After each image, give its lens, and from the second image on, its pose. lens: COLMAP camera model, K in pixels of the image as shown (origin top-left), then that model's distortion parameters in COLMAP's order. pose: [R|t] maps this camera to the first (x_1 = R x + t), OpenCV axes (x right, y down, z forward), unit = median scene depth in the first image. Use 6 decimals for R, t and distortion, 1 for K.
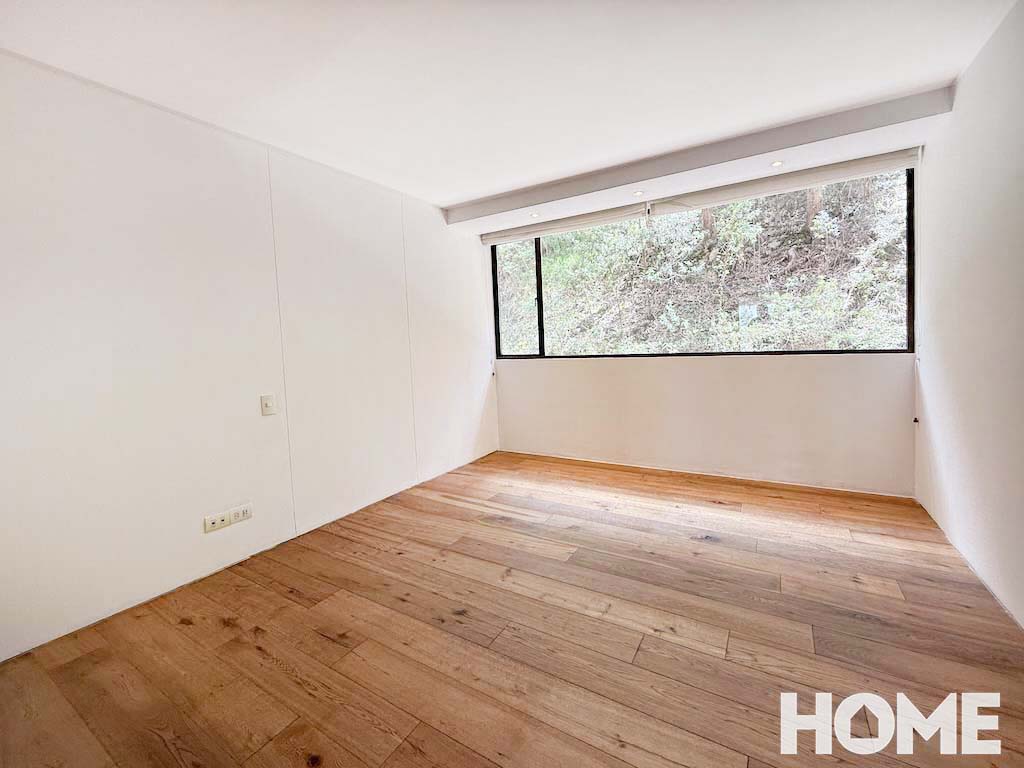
lens RADIAL K [[417.6, 0, 512.0], [0, 417.6, 384.0], [0, 0, 1]] dist [0.001658, 0.000330]
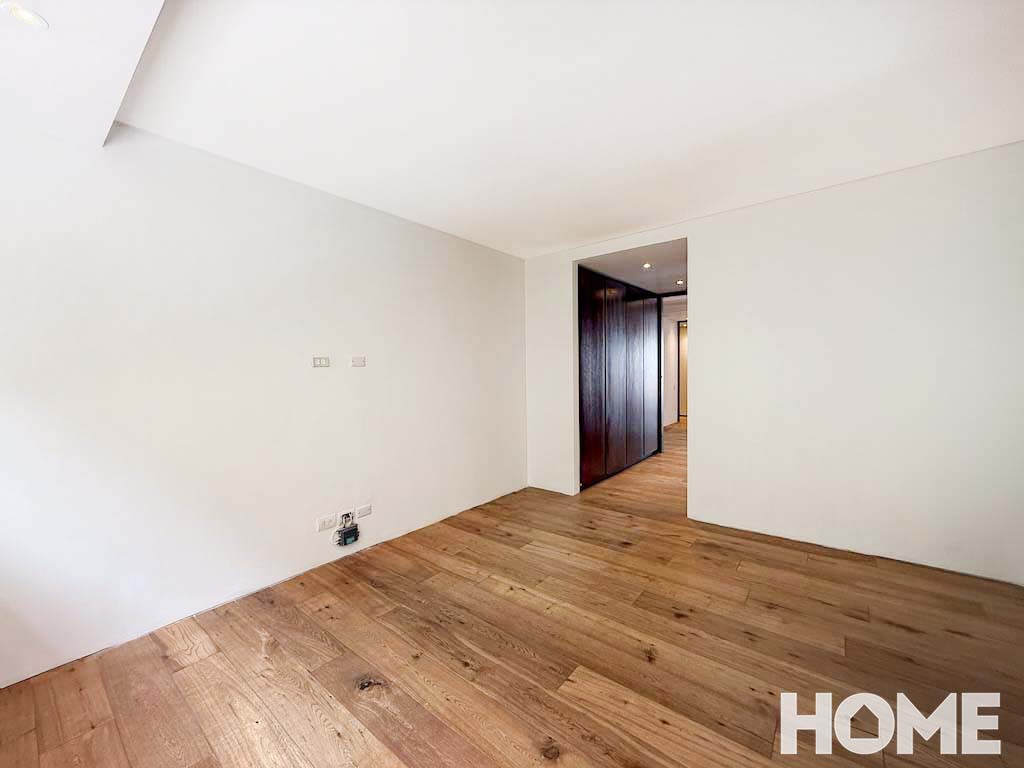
lens RADIAL K [[417.6, 0, 512.0], [0, 417.6, 384.0], [0, 0, 1]] dist [0.001658, 0.000330]
pose [[-0.991315, 0.060247, 0.116900, 0.150981], [0.074143, 0.990192, 0.118419, -0.230691], [-0.108619, 0.126058, -0.986059, 1.991451]]
